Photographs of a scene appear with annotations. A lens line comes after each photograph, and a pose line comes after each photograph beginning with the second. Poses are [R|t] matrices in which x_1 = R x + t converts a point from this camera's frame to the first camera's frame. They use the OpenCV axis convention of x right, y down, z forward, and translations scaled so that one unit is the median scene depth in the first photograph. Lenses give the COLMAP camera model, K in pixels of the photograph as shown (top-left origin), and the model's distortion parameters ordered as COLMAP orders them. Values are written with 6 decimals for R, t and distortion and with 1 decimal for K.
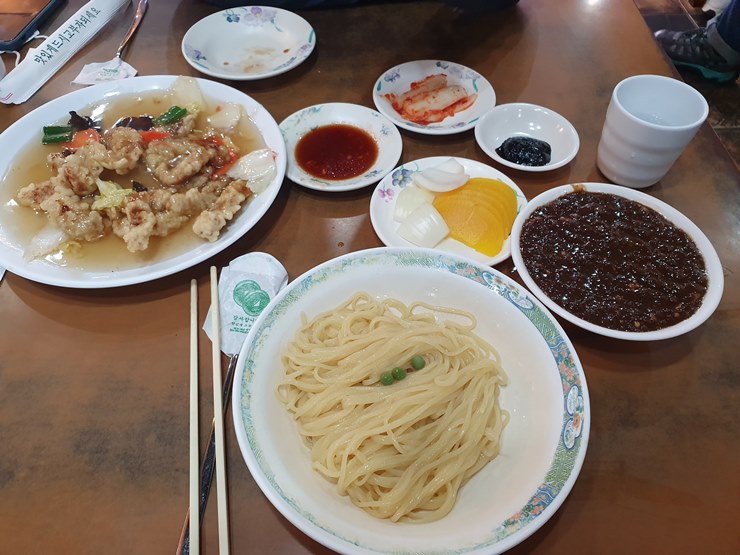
lens RADIAL K [[572.2, 0, 370.0], [0, 572.2, 277.5], [0, 0, 1]] dist [-0.009004, -0.007274]
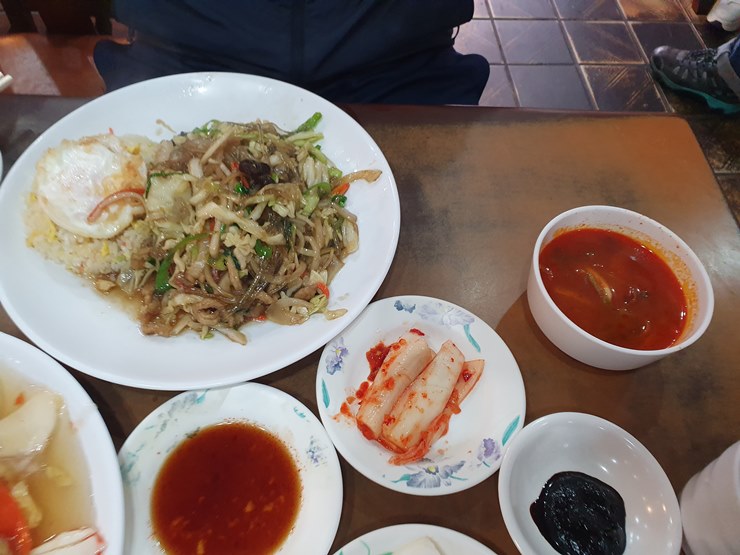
lens RADIAL K [[582.0, 0, 366.4], [0, 582.0, 280.3], [0, 0, 1]] dist [-0.004849, -0.006710]
pose [[0.997663, 0.022731, 0.064437, 0.050956], [-0.027501, 0.996870, 0.074127, -0.659633], [-0.062551, -0.075726, 0.995165, 0.598048]]
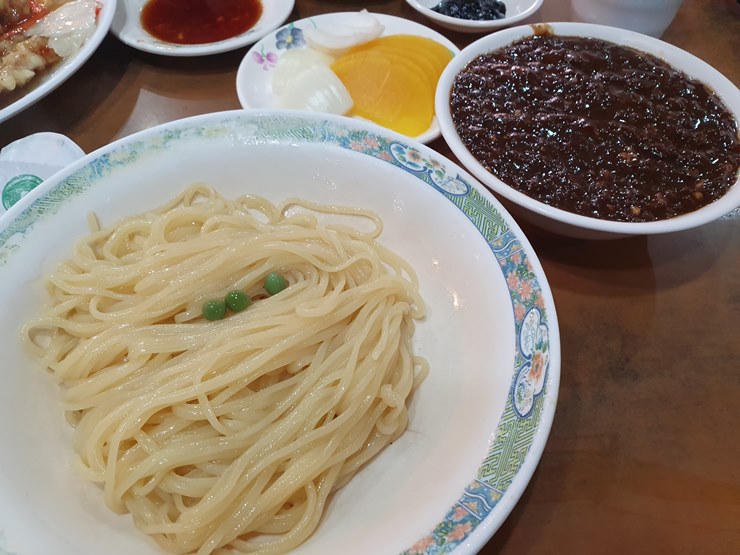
lens RADIAL K [[582.0, 0, 366.4], [0, 582.0, 280.3], [0, 0, 1]] dist [-0.004849, -0.006710]
pose [[0.999095, -0.033109, 0.026691, 0.155846], [0.031910, 0.998514, 0.044169, 0.116345], [-0.028114, -0.043277, 0.998667, 0.371777]]
